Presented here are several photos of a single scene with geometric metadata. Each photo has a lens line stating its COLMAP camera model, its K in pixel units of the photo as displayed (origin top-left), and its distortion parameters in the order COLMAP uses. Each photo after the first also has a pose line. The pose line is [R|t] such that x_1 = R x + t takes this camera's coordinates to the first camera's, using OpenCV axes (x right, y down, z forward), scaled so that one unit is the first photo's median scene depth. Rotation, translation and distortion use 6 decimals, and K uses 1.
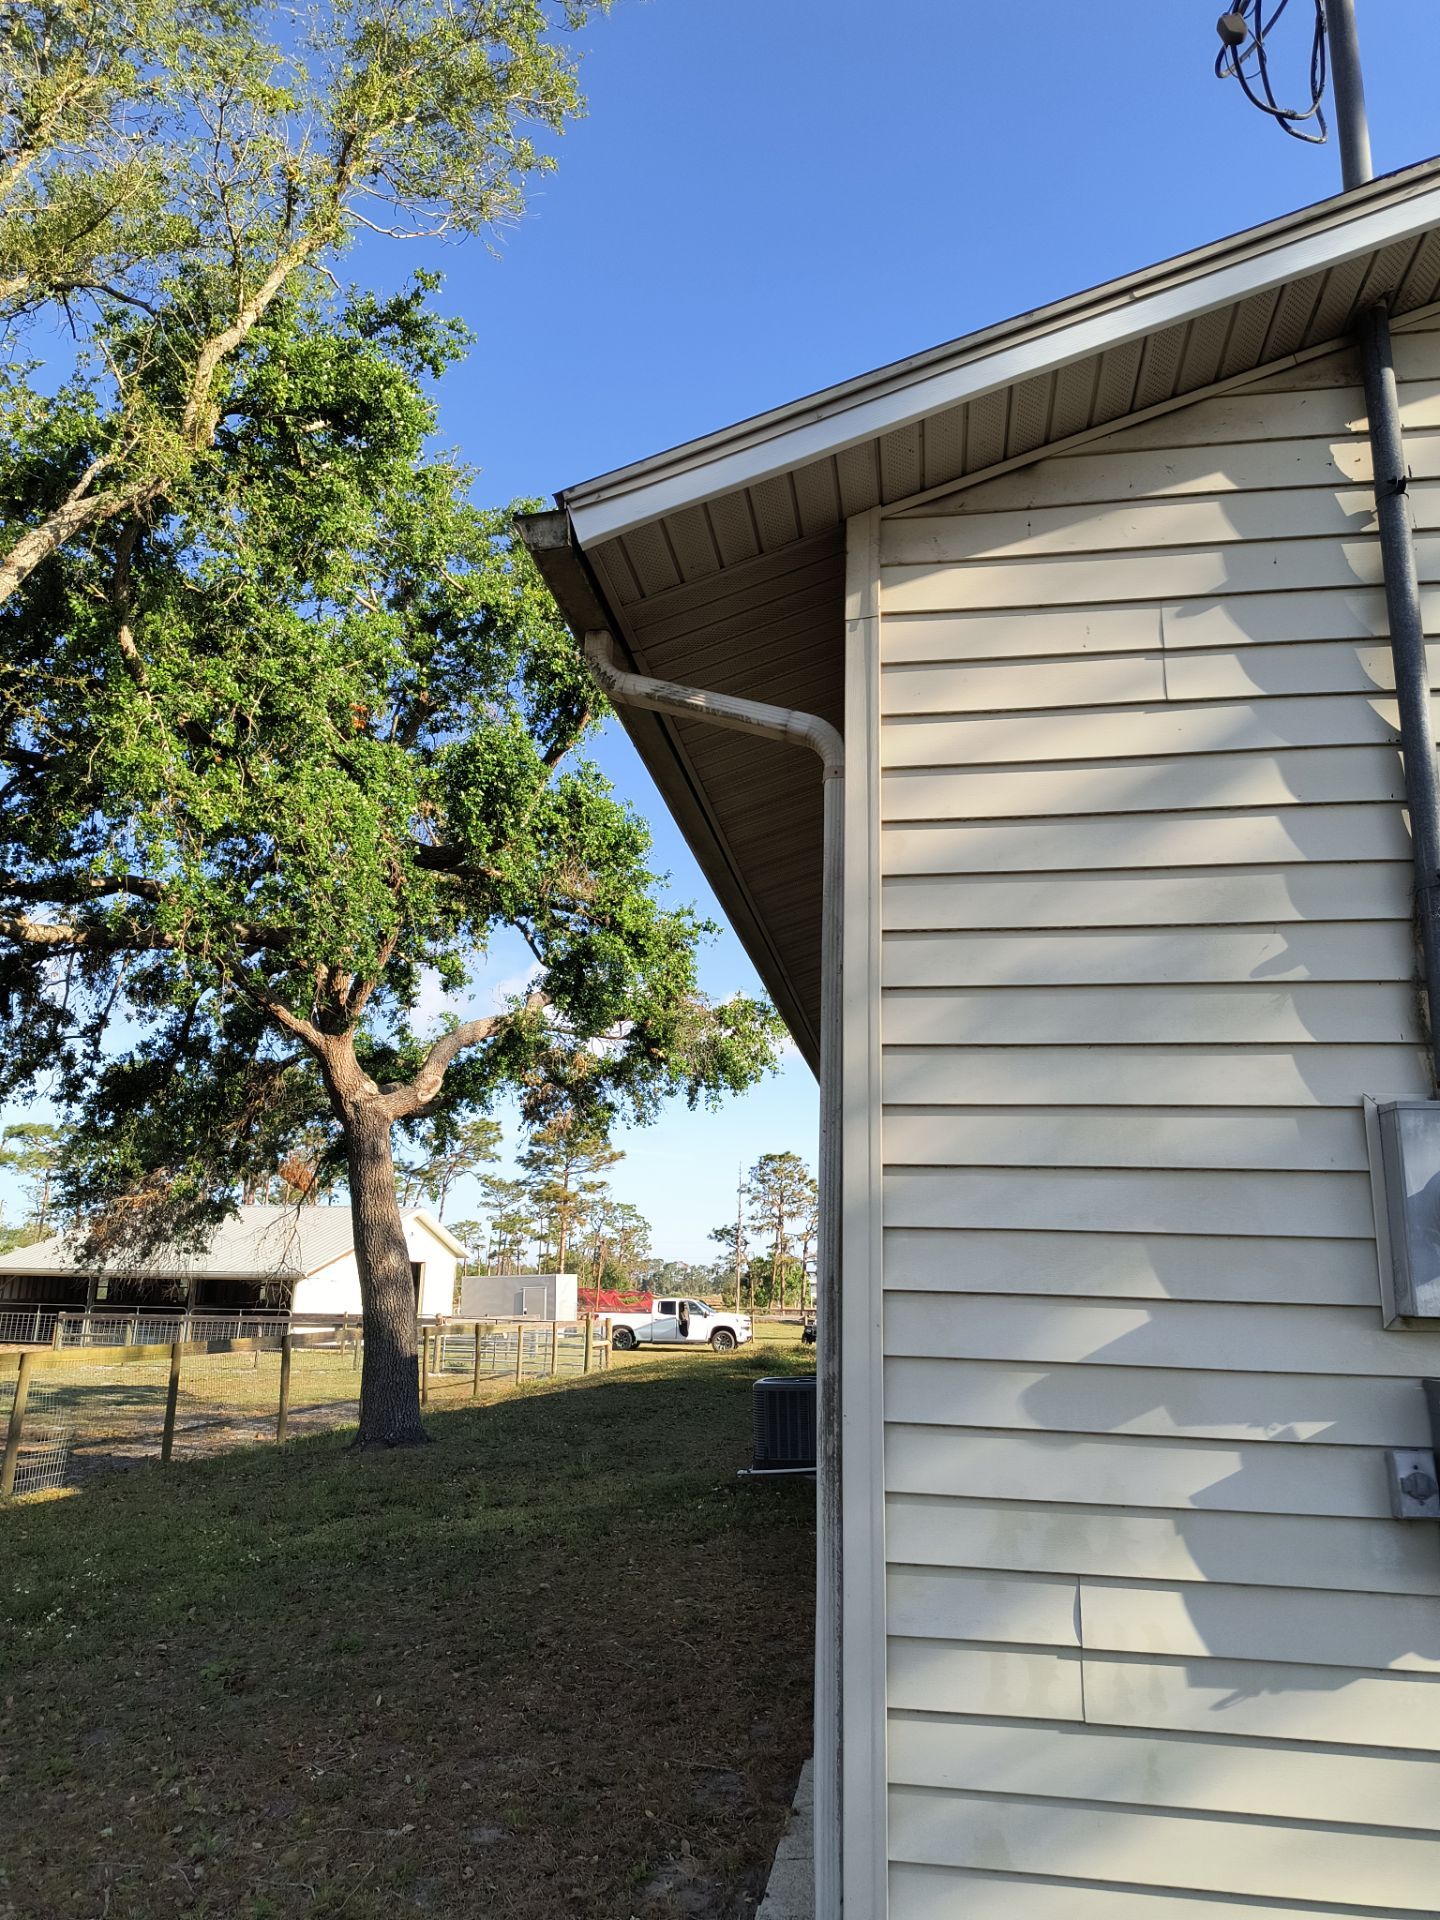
lens RADIAL K [[1309.6, 0, 709.3], [0, 1309.6, 960.8], [0, 0, 1]] dist [0.047806, -0.056897]
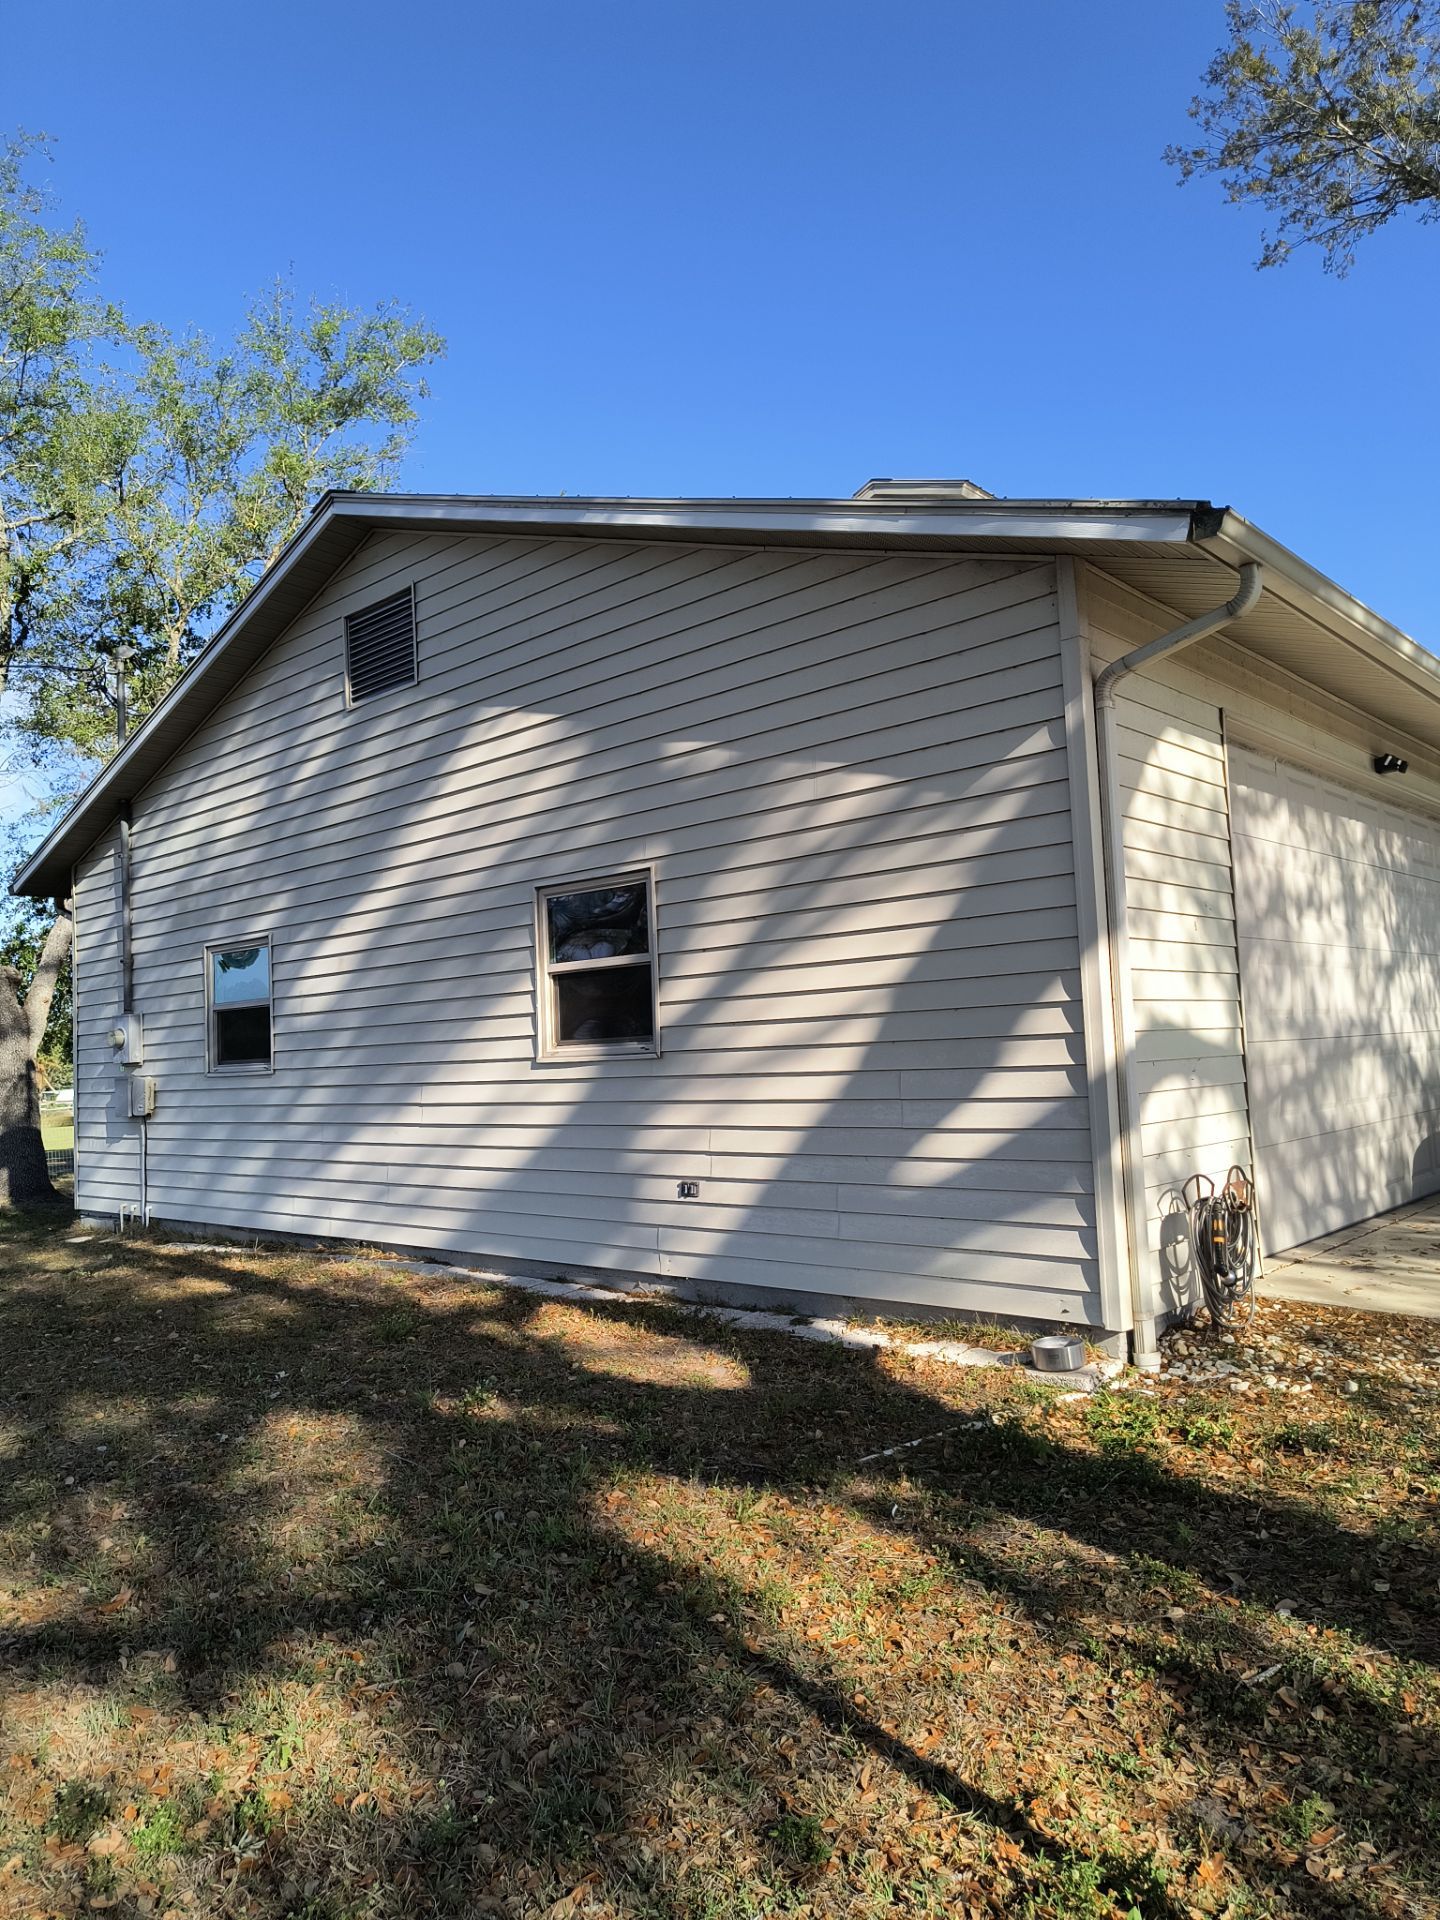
lens RADIAL K [[1291.9, 0, 696.8], [0, 1291.9, 956.9], [0, 0, 1]] dist [0.033586, -0.027951]
pose [[0.835845, -0.100358, -0.539713, 4.084047], [0.195769, 0.972999, 0.122258, -0.213252], [0.512871, -0.207848, 0.832924, -1.416675]]
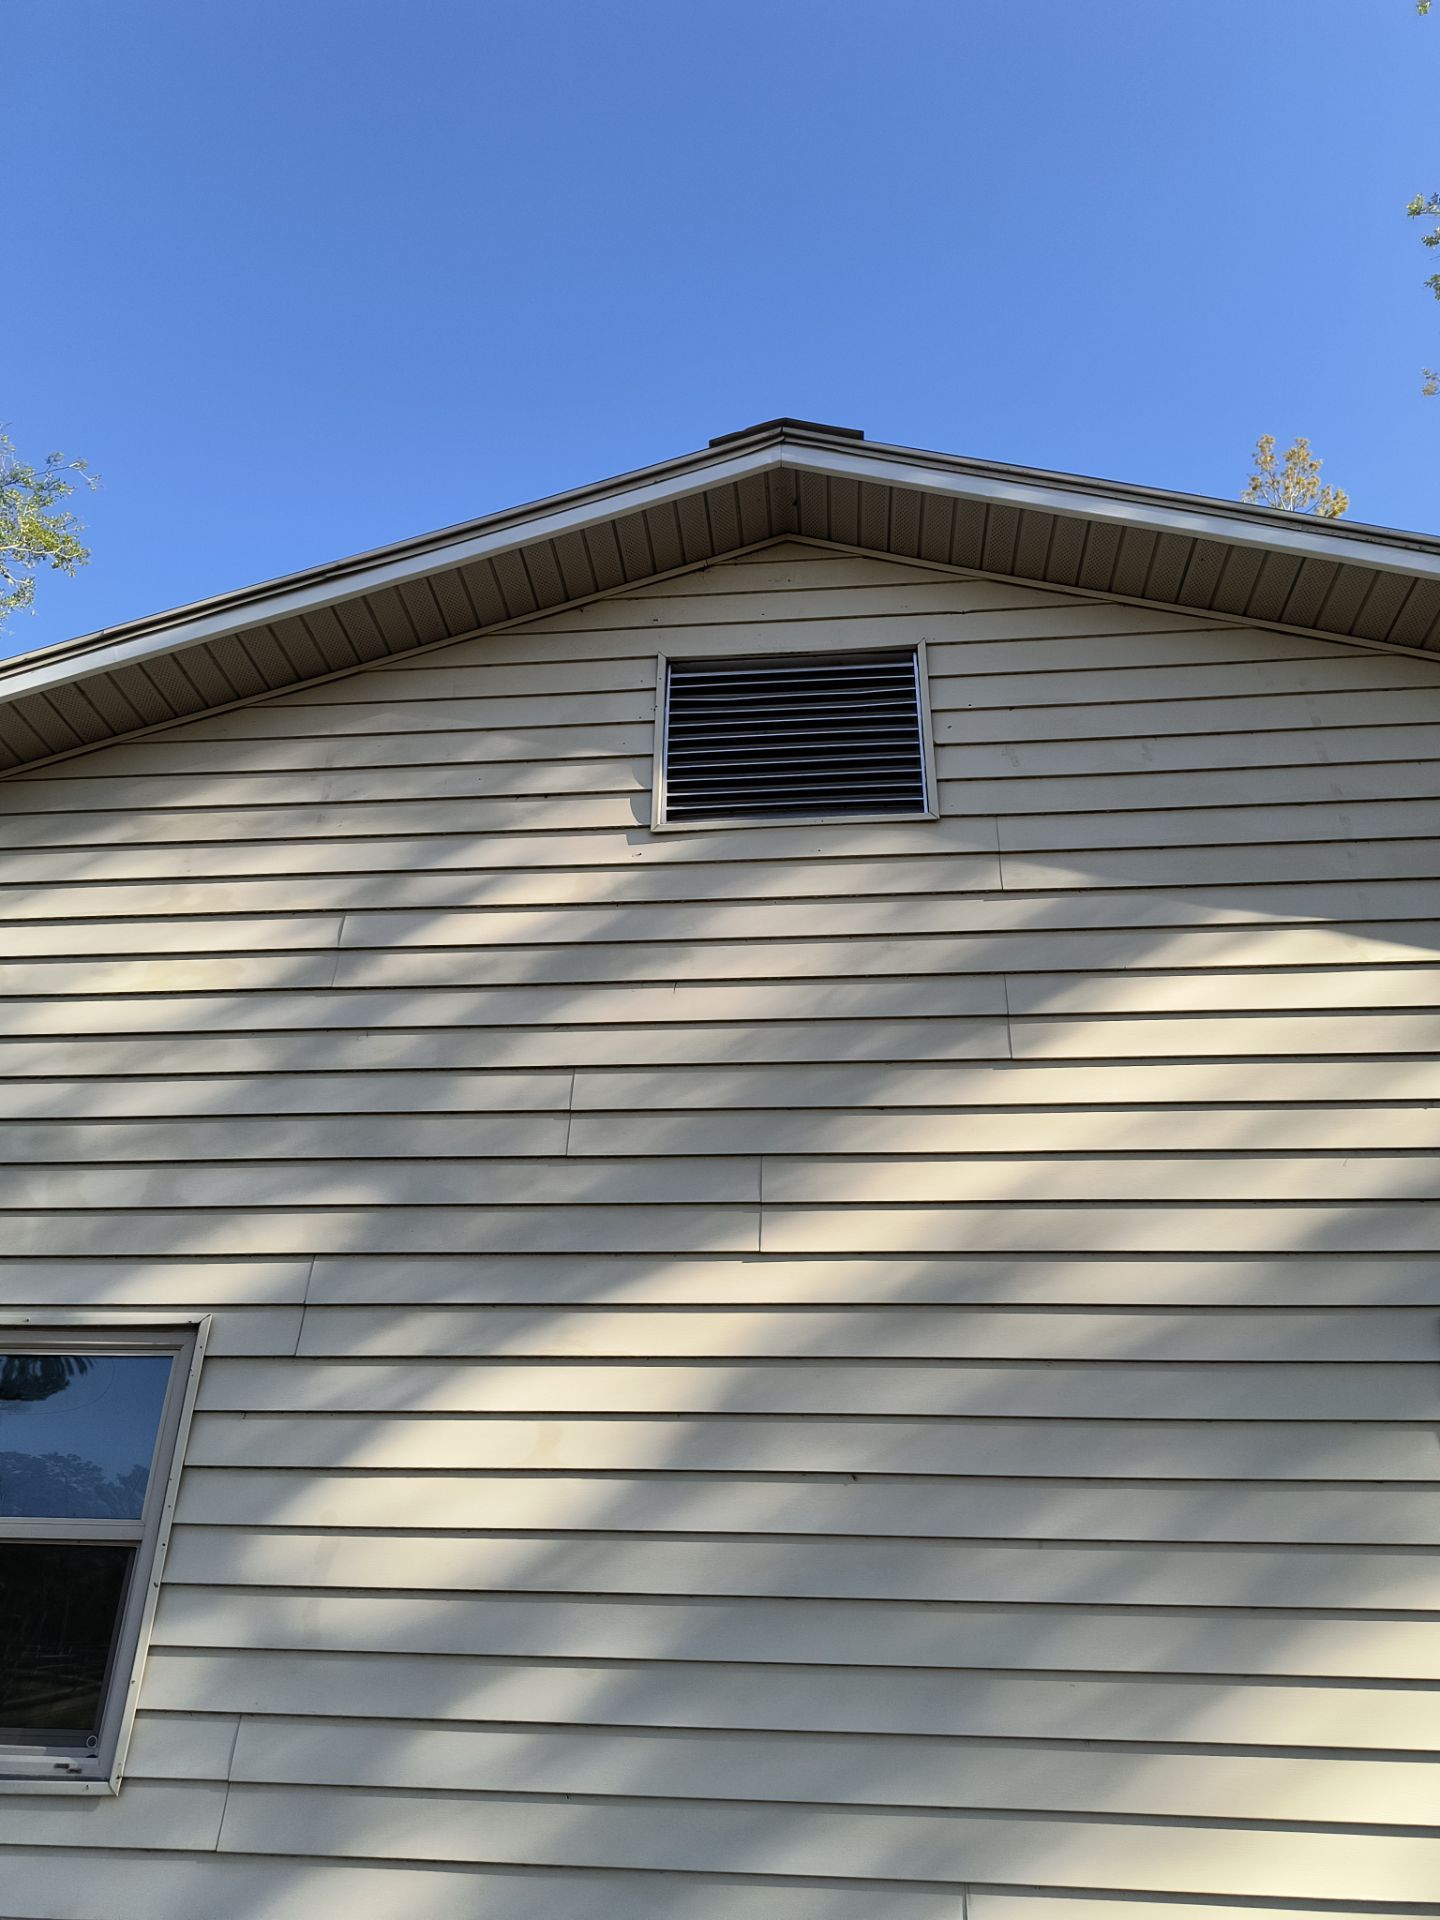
lens RADIAL K [[1309.6, 0, 709.3], [0, 1309.6, 960.8], [0, 0, 1]] dist [0.047806, -0.056897]
pose [[0.997489, 0.029248, 0.064501, 1.702948], [-0.014161, 0.974718, -0.222987, -0.133968], [-0.069392, 0.221514, 0.972685, -0.426567]]
